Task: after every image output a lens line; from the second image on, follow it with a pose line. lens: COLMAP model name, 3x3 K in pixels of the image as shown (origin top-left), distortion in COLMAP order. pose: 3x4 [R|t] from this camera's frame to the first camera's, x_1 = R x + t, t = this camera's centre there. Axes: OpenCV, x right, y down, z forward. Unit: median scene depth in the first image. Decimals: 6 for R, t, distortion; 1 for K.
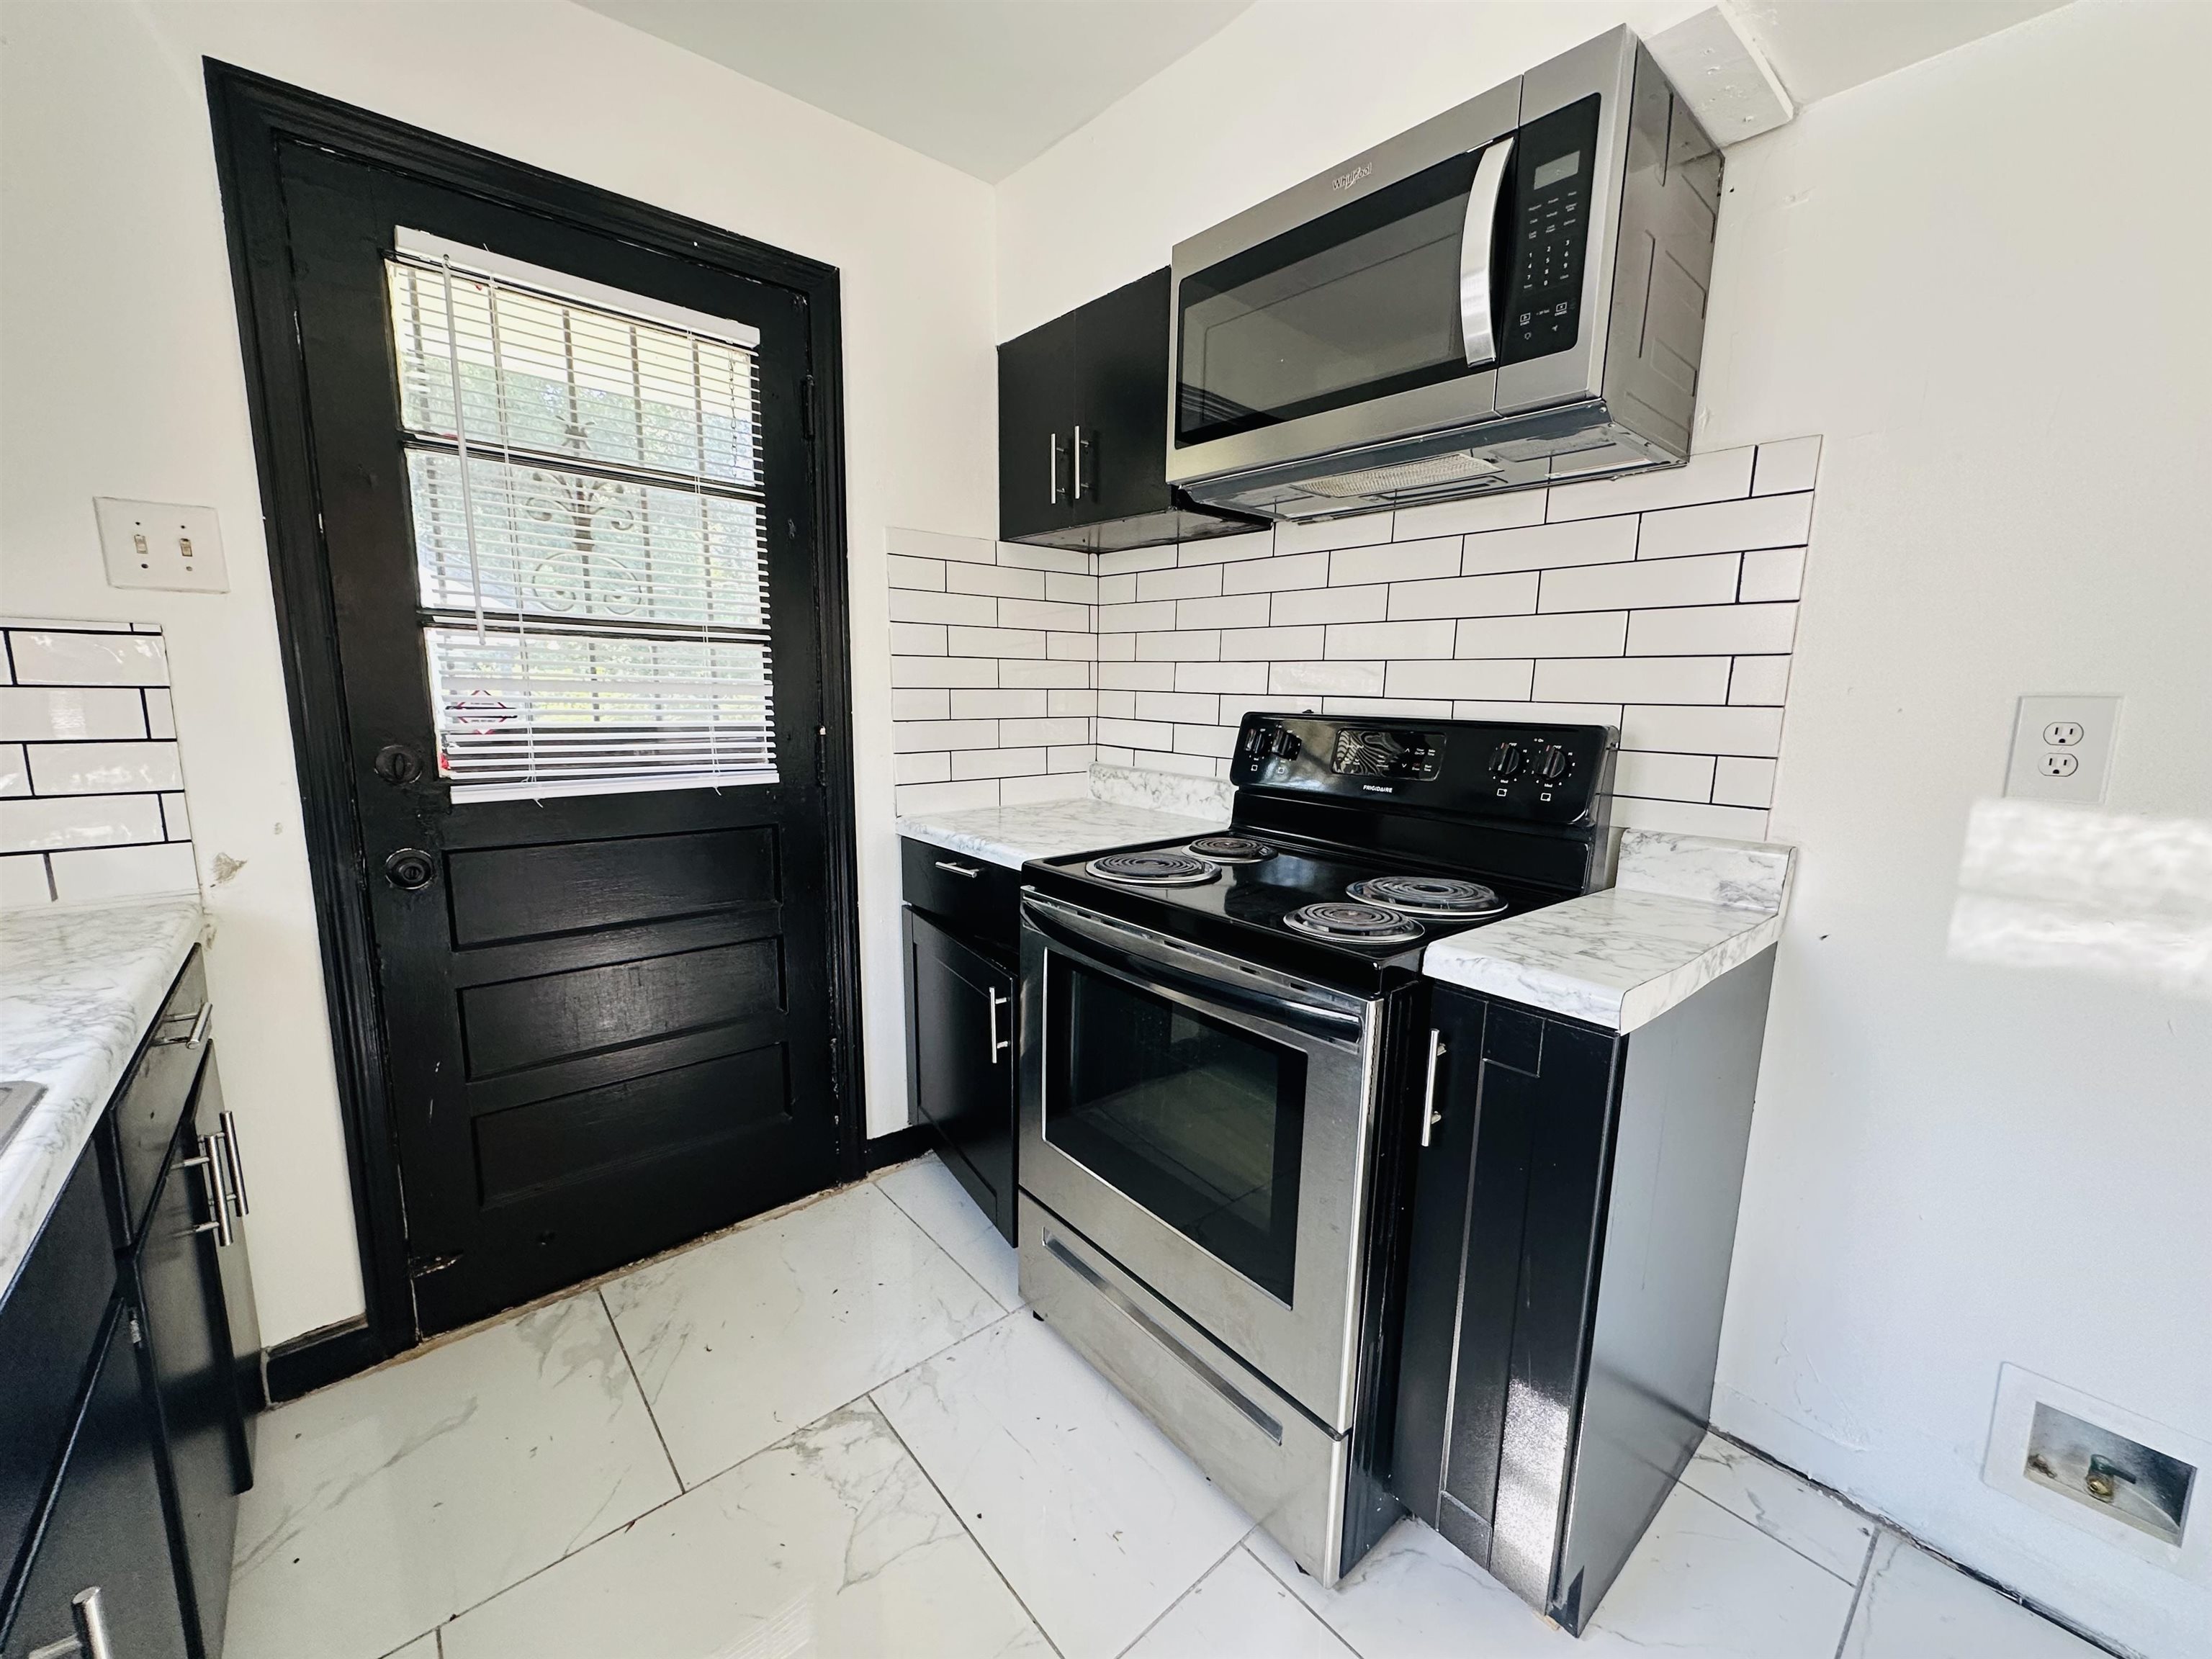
lens RADIAL K [[885.9, 0, 1107.5], [0, 885.9, 826.2], [0, 0, 1]] dist [-0.002002, -0.000194]
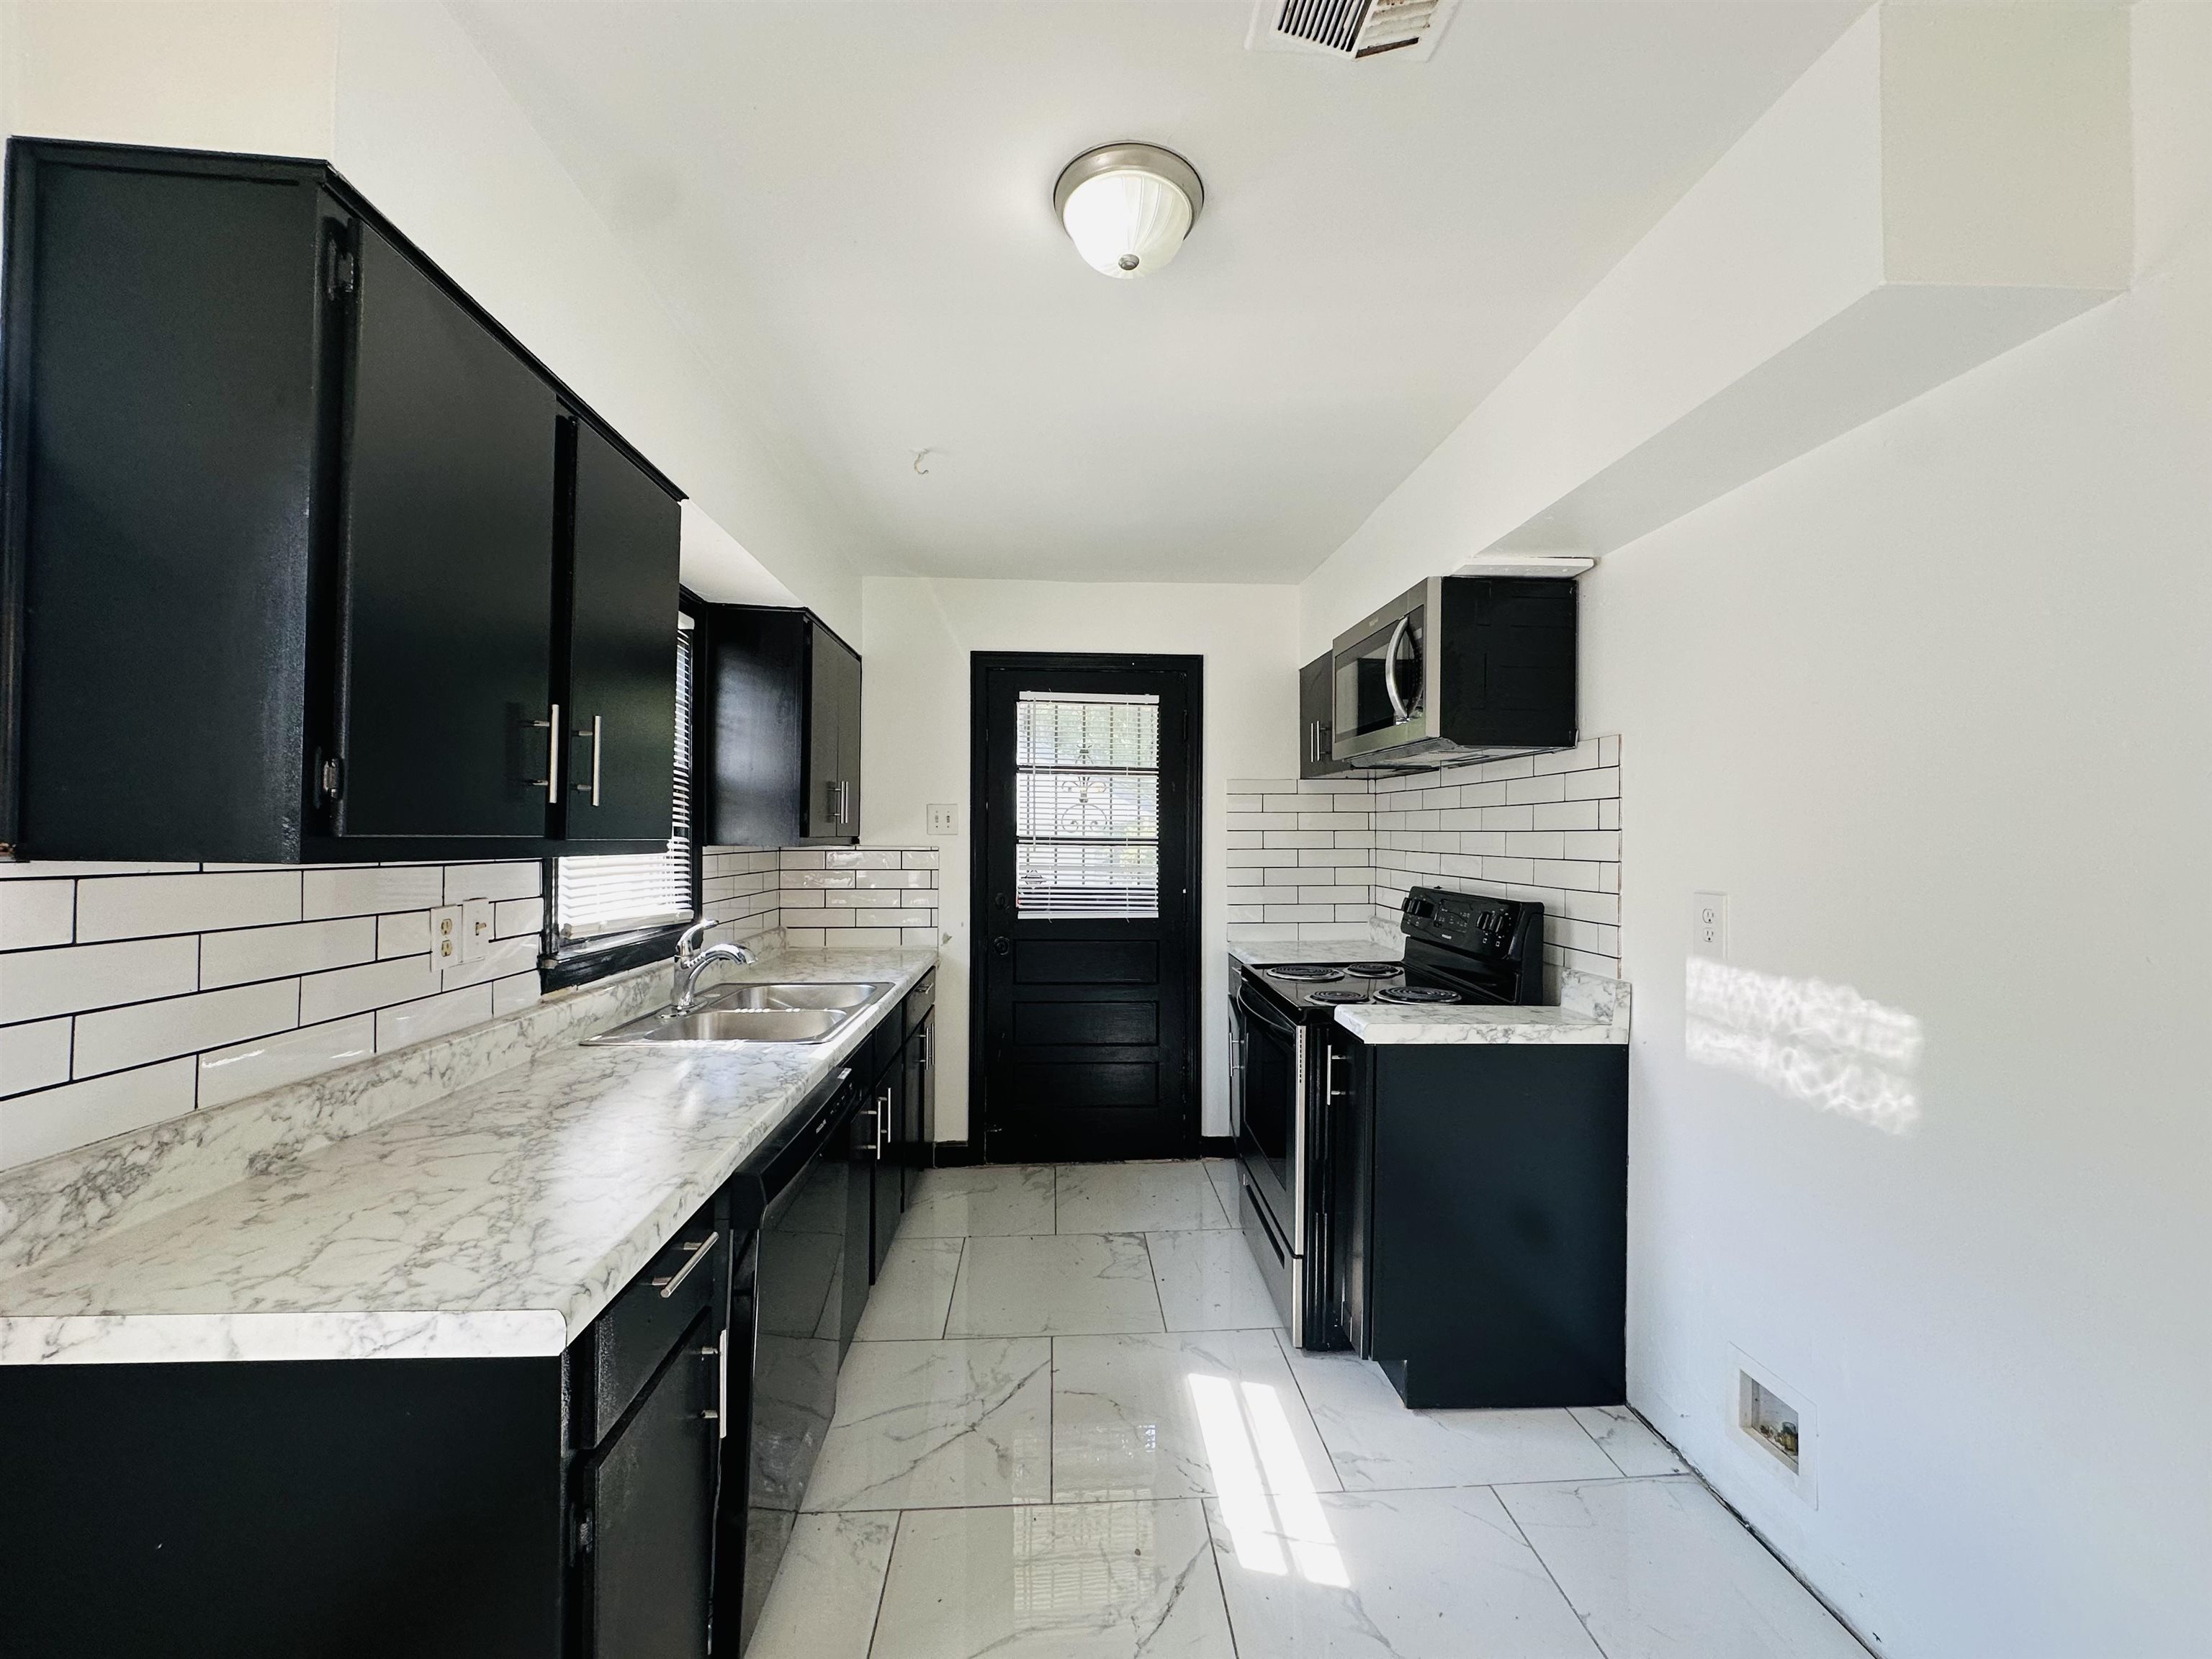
lens RADIAL K [[885.9, 0, 1107.5], [0, 885.9, 826.2], [0, 0, 1]] dist [-0.002002, -0.000194]
pose [[0.795216, -0.016845, -0.606092, 0.876785], [-0.086728, 0.986175, -0.141198, 0.044007], [0.600092, 0.164848, 0.782761, -0.733955]]
